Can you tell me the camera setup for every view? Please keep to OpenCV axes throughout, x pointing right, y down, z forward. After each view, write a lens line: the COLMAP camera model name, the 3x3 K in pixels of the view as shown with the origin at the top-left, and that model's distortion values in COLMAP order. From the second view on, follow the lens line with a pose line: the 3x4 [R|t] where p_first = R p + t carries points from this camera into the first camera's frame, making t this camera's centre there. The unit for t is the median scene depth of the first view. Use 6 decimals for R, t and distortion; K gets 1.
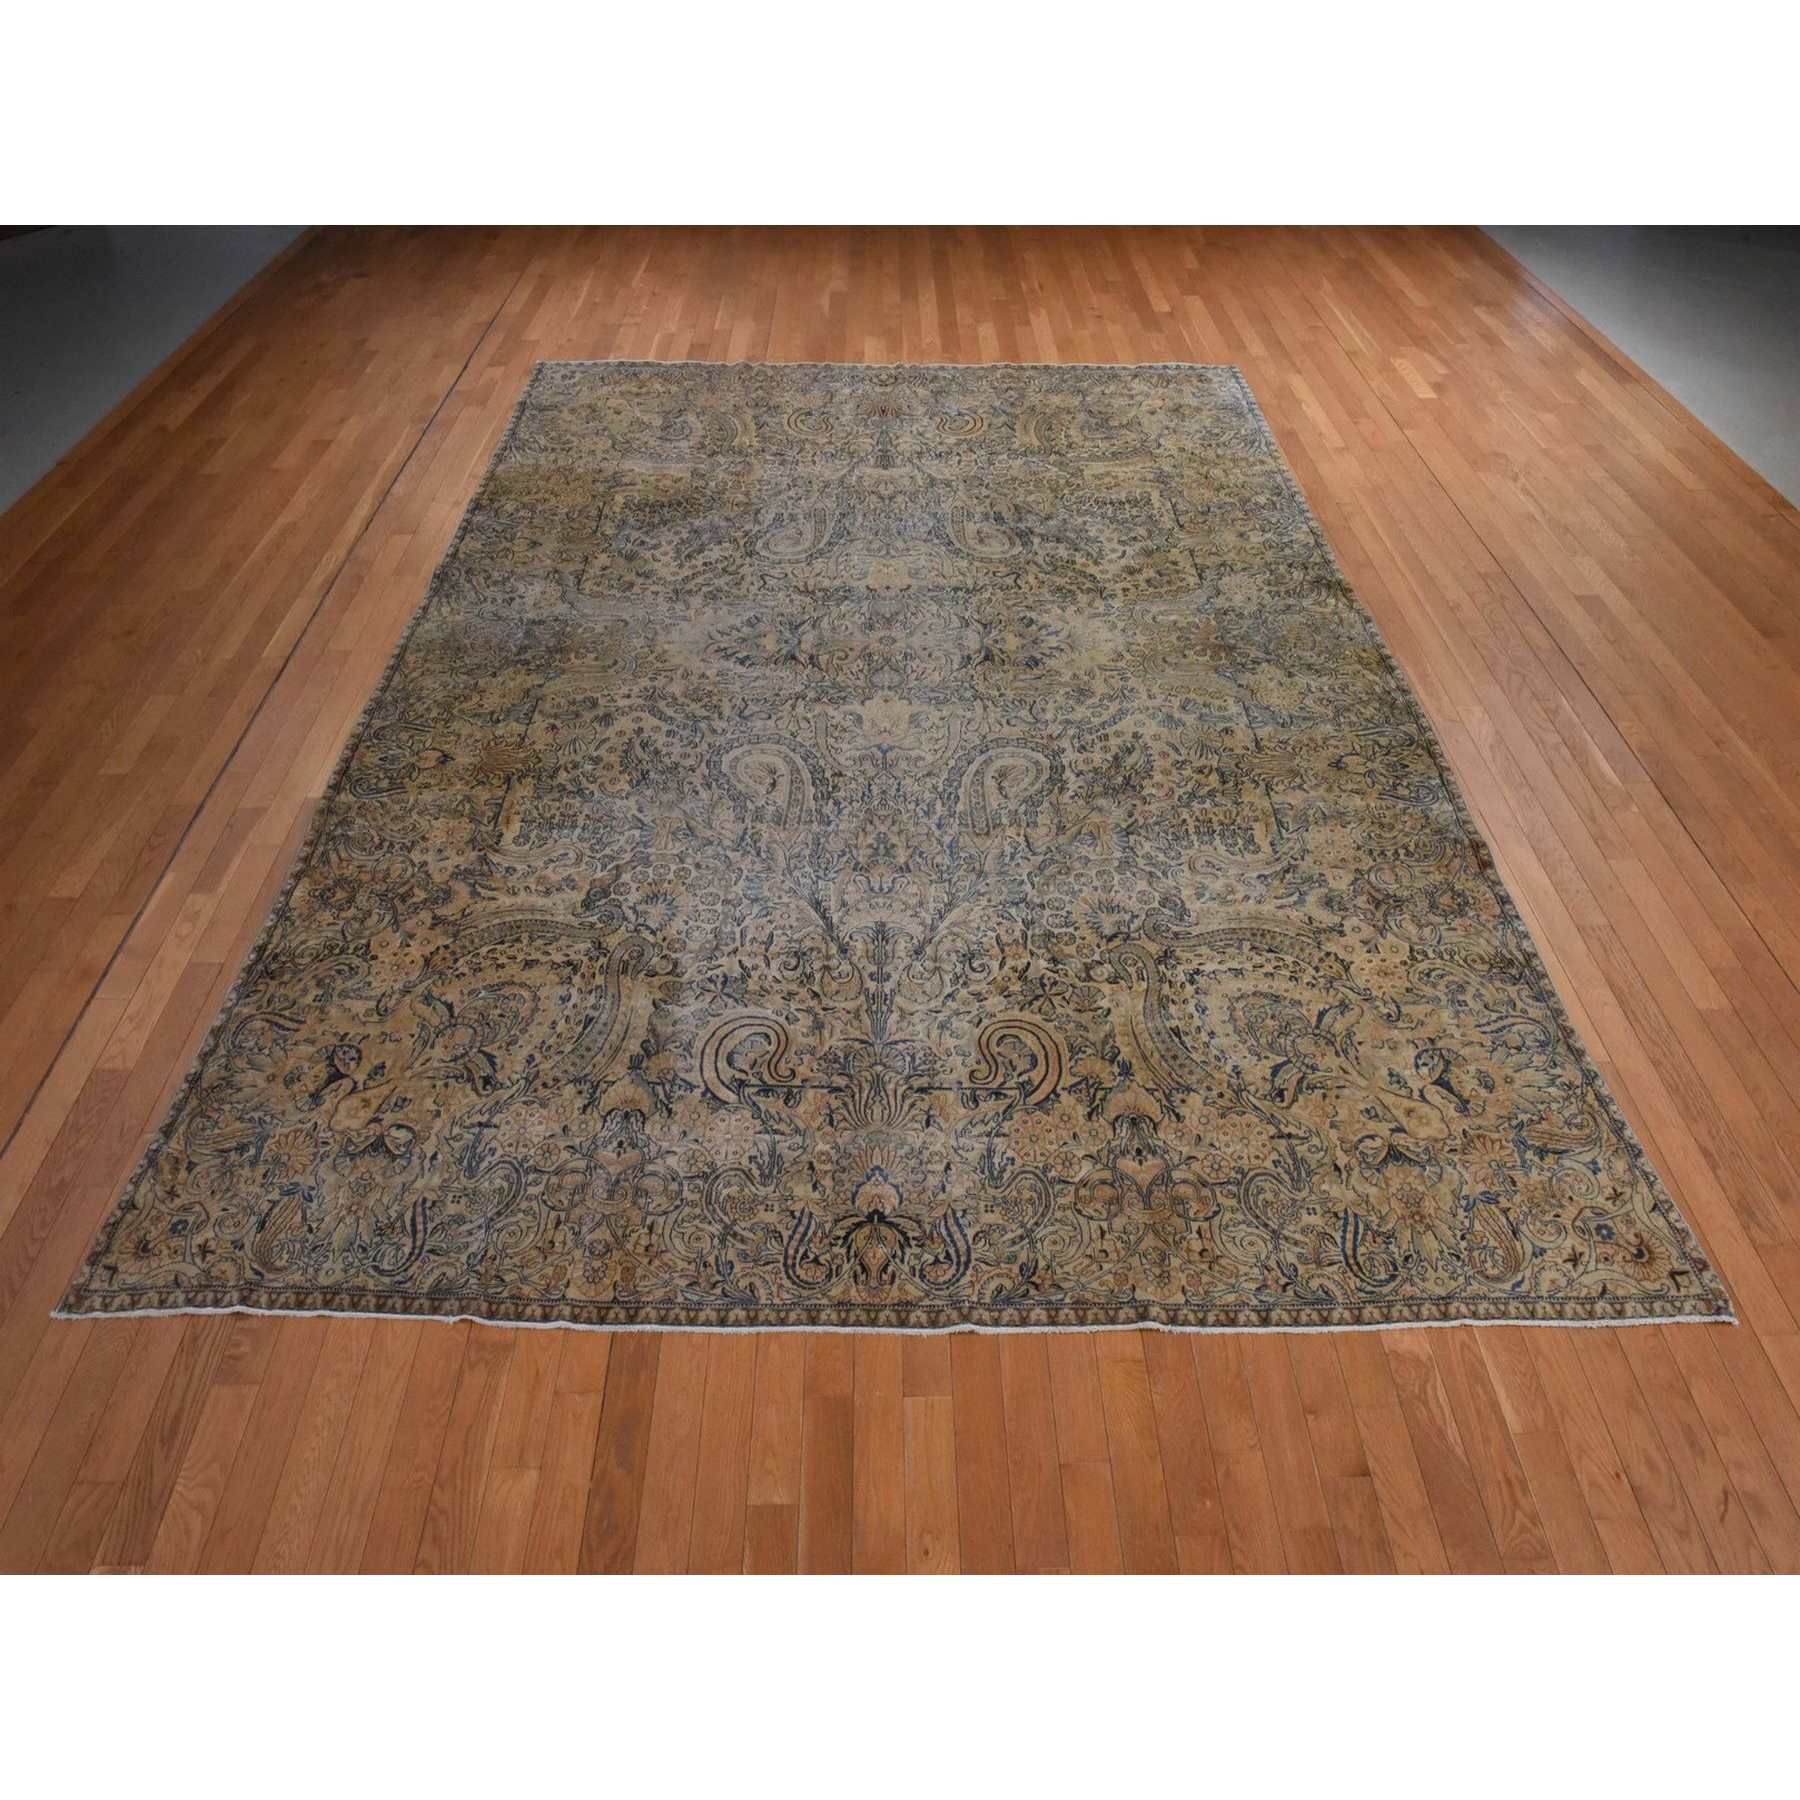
lens RADIAL K [[1231.5, 0, 845.6], [0, 1231.5, 897.0], [0, 0, 1]] dist [-0.028694, -0.005631]
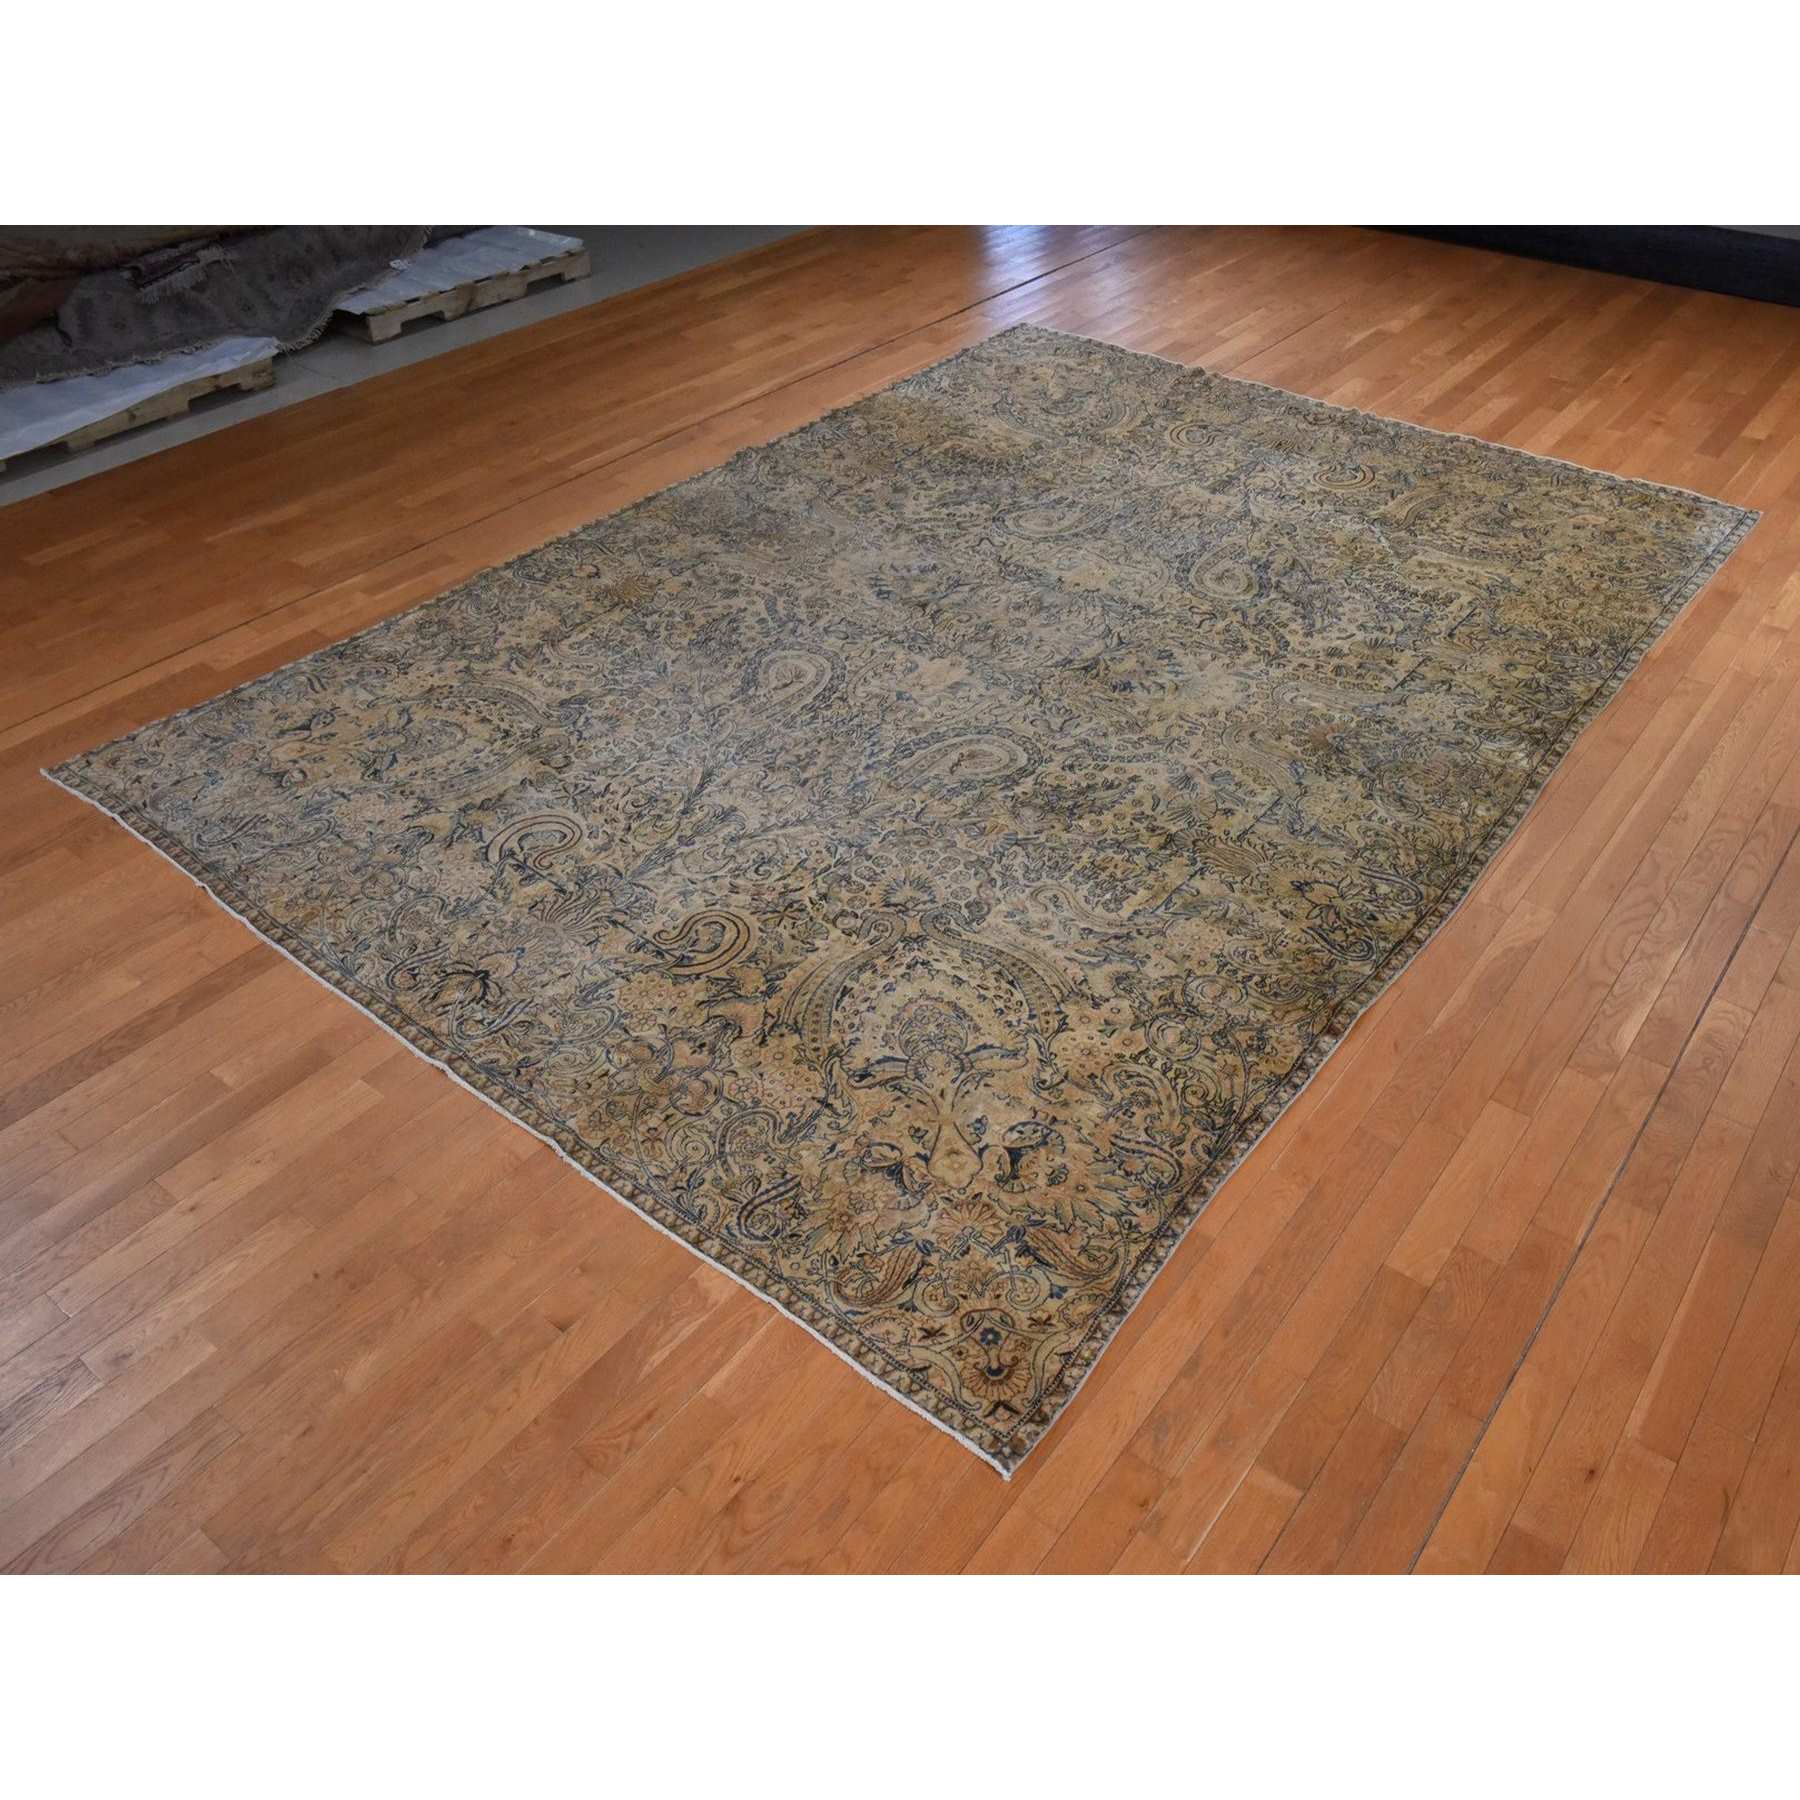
lens RADIAL K [[1500.3, 0, 900.0], [0, 1500.3, 900.0], [0, 0, 1]] dist [0.001070, 0.001625]
pose [[0.773754, 0.395721, -0.494681, 0.796109], [-0.442359, 0.896483, 0.025229, -0.003283], [0.453457, 0.199305, 0.868709, -0.024006]]
